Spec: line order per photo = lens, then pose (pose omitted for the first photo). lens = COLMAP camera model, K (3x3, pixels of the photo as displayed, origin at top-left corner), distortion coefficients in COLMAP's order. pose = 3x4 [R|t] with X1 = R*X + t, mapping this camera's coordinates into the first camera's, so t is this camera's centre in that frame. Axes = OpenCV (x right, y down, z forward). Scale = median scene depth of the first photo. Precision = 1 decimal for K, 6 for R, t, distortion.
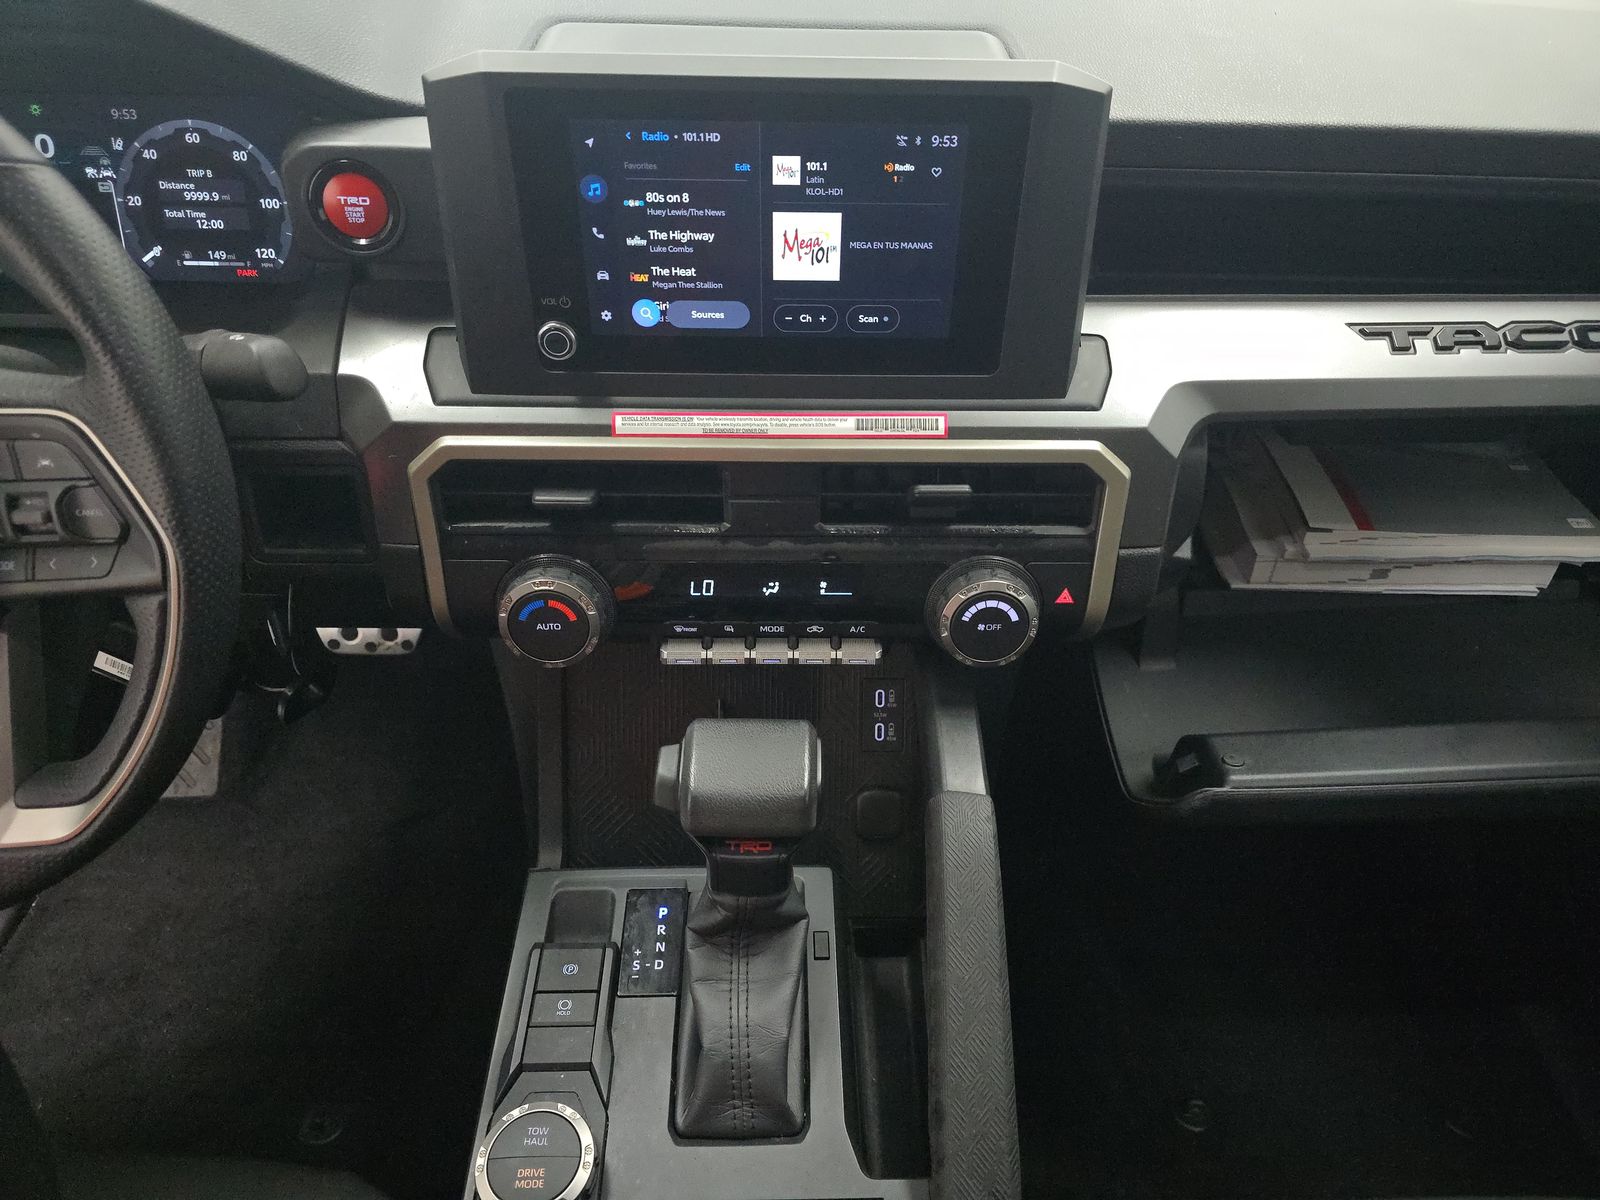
lens RADIAL K [[1084.5, 0, 822.8], [0, 1084.5, 598.0], [0, 0, 1]] dist [0.010498, -0.006125]
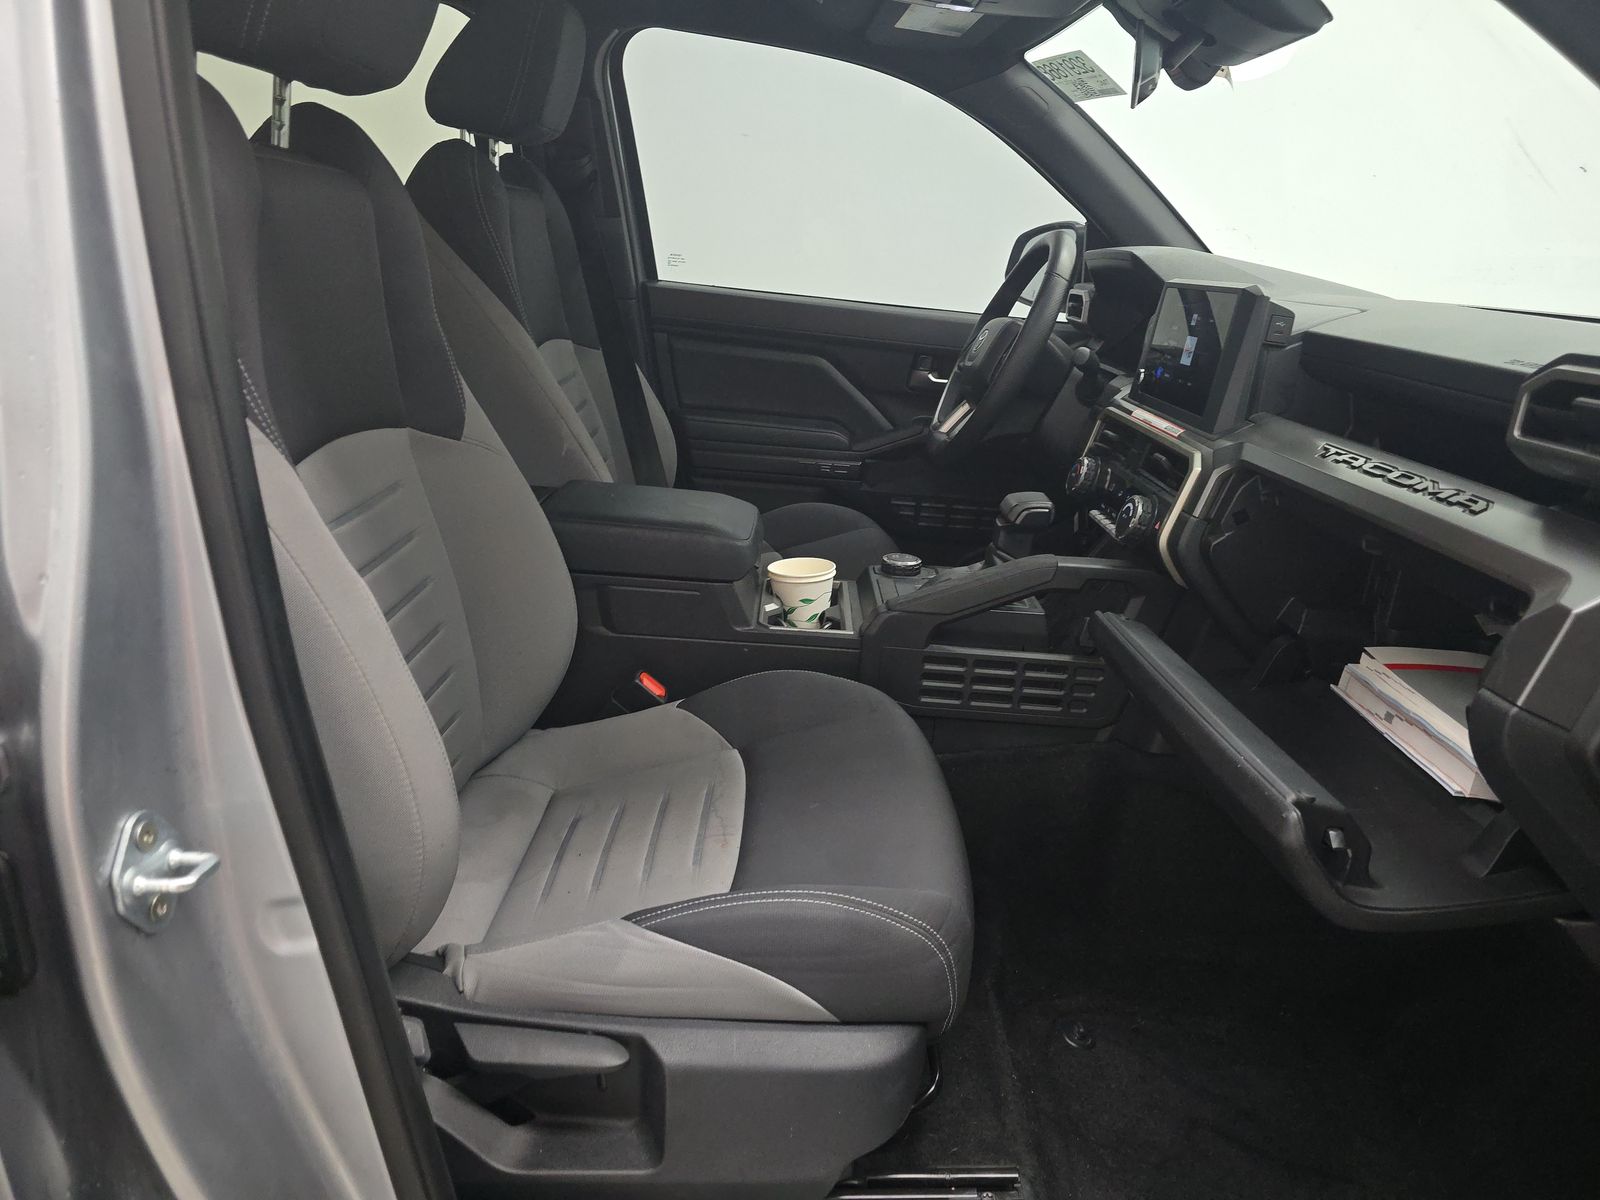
lens RADIAL K [[1084.5, 0, 822.8], [0, 1084.5, 598.0], [0, 0, 1]] dist [0.010498, -0.006125]
pose [[0.001551, 0.275106, -0.961413, 1.716912], [-0.730869, 0.656492, 0.186675, 0.133067], [0.682516, 0.702378, 0.202085, 0.215471]]
